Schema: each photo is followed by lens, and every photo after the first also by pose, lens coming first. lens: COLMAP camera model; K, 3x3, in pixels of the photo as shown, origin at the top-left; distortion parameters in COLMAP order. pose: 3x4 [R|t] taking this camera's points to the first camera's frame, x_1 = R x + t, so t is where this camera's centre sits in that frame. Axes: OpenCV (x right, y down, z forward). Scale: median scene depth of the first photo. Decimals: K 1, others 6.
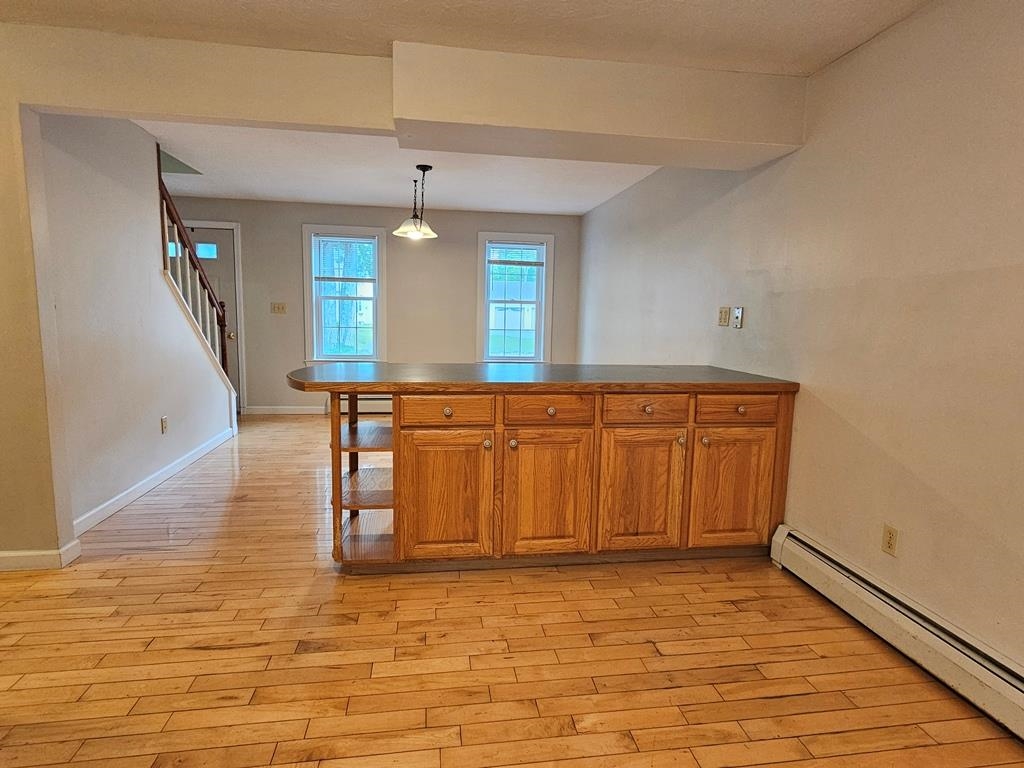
lens RADIAL K [[557.6, 0, 520.6], [0, 557.6, 382.3], [0, 0, 1]] dist [-0.004544, 0.002854]
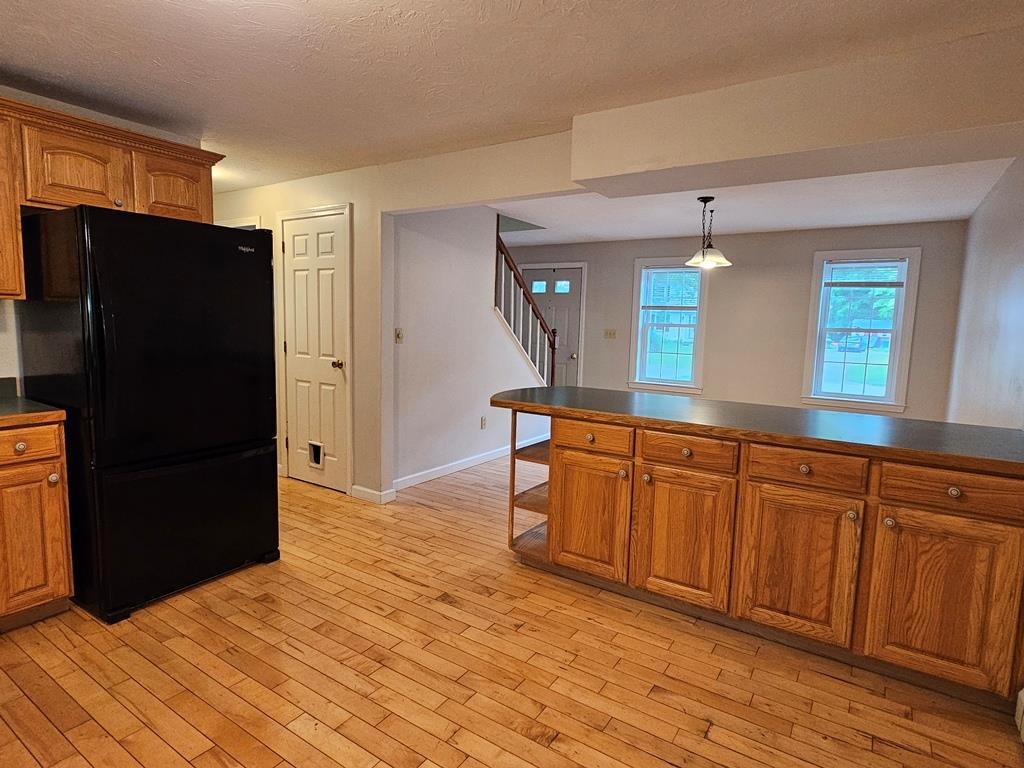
lens RADIAL K [[557.6, 0, 513.5], [0, 557.6, 383.2], [0, 0, 1]] dist [-0.004544, 0.002854]
pose [[0.742452, 0.072713, -0.665942, 0.449641], [-0.096517, 0.995331, 0.001073, -0.038212], [0.662910, 0.063478, 0.746003, 0.069690]]
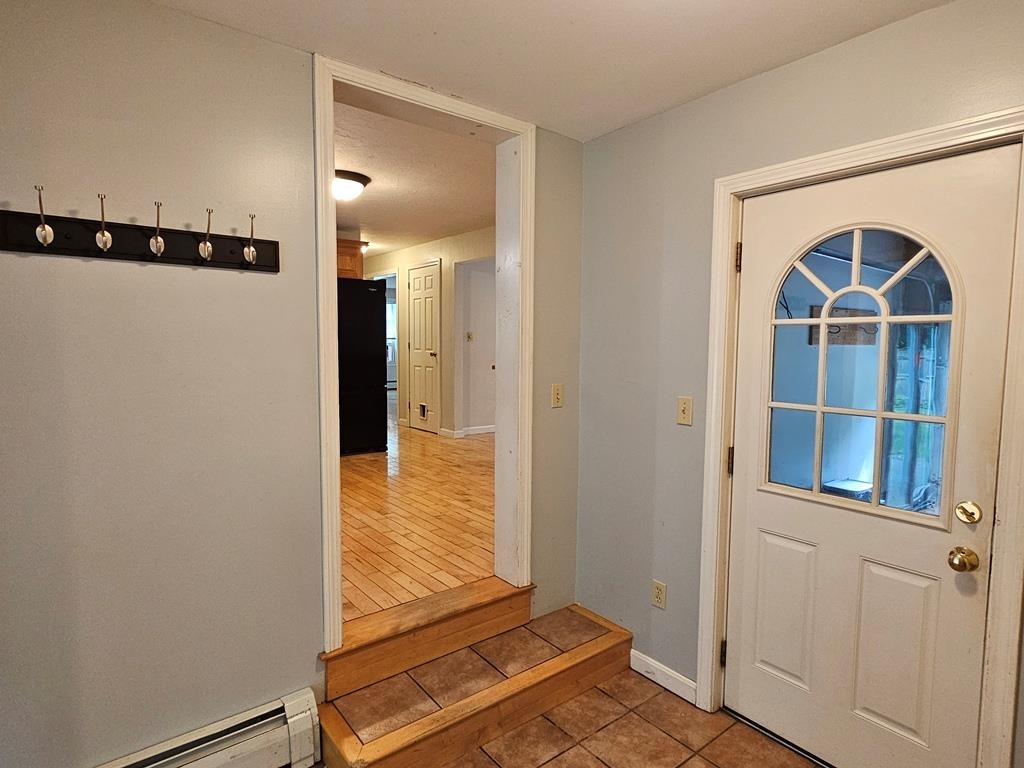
lens RADIAL K [[557.6, 0, 513.5], [0, 557.6, 387.3], [0, 0, 1]] dist [-0.004544, 0.002854]
pose [[0.504403, 0.054448, -0.861750, 1.487172], [-0.110086, 0.993921, -0.001637, 0.074765], [0.856422, 0.095692, 0.507331, -0.079851]]
